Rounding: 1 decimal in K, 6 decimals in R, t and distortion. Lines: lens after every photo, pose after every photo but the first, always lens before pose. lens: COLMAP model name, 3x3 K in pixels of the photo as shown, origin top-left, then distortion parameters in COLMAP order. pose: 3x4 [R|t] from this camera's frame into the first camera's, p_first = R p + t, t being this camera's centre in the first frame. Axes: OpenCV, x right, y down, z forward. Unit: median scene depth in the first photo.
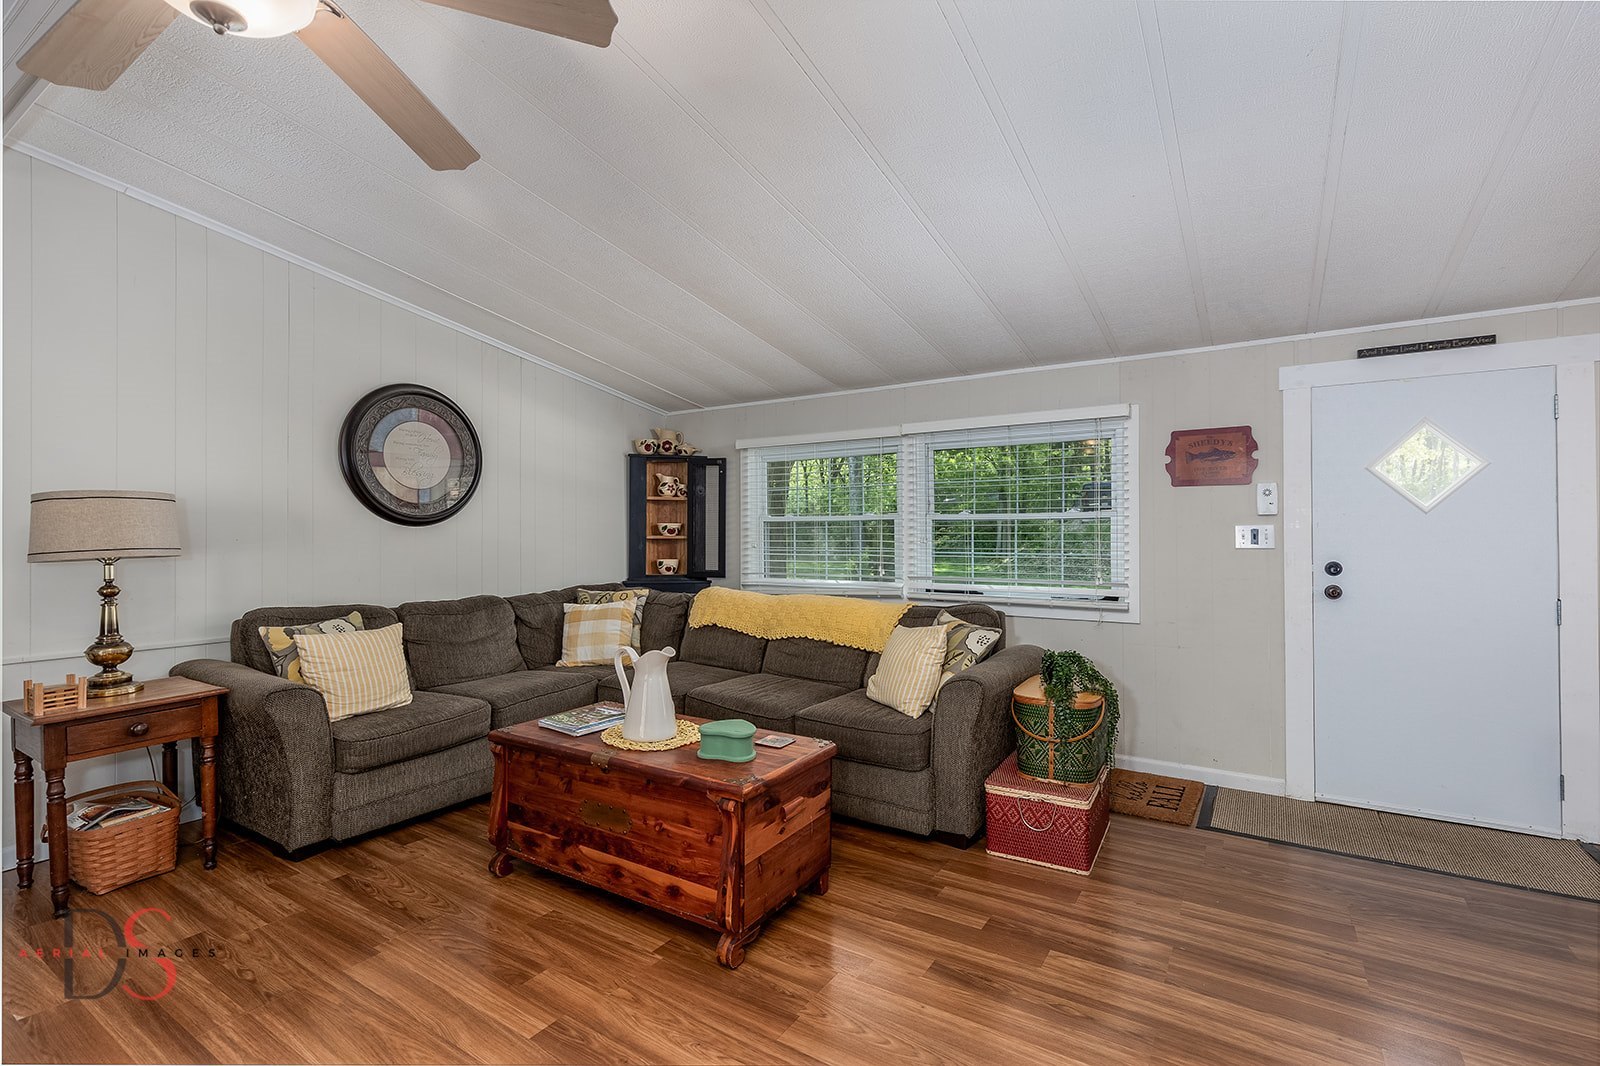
lens RADIAL K [[717.0, 0, 838.0], [0, 717.0, 533.7], [0, 0, 1]] dist [0.013580, -0.000619]
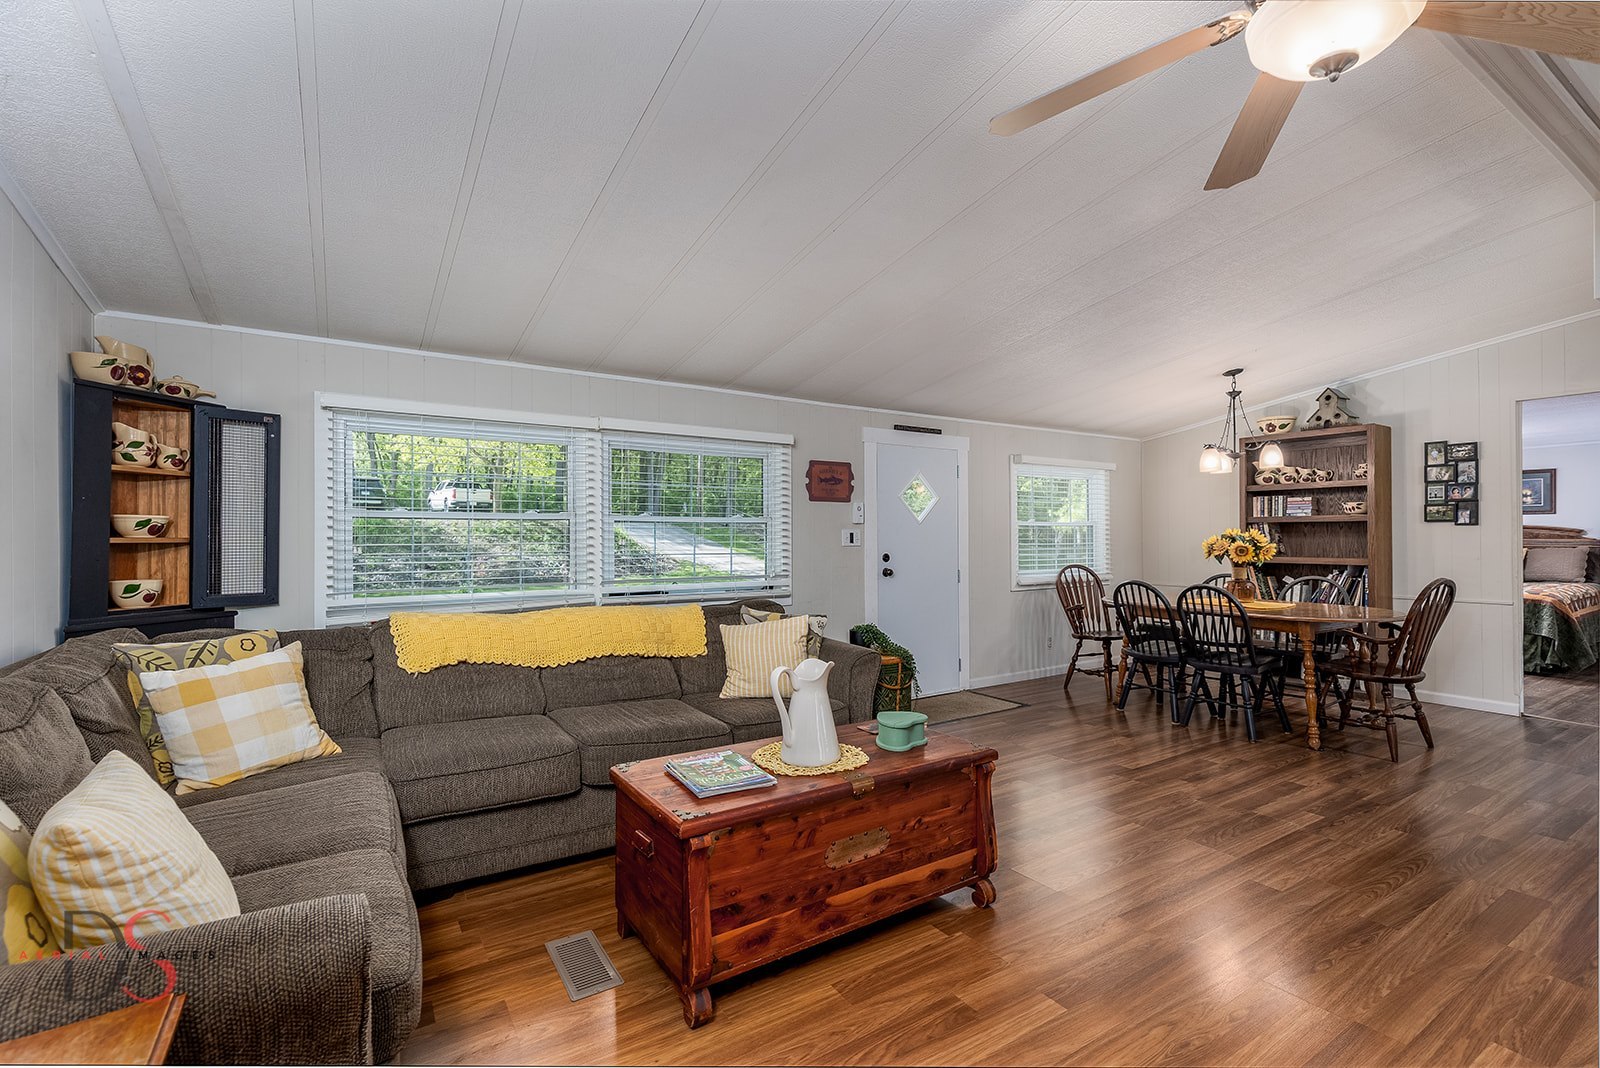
lens RADIAL K [[717.0, 0, 802.1], [0, 717.0, 533.4], [0, 0, 1]] dist [0.013580, -0.000619]
pose [[0.429871, 0.005624, 0.902873, -0.797242], [-0.001440, 0.999984, -0.005544, 0.002934], [-0.902889, 0.001083, 0.429872, 0.459158]]
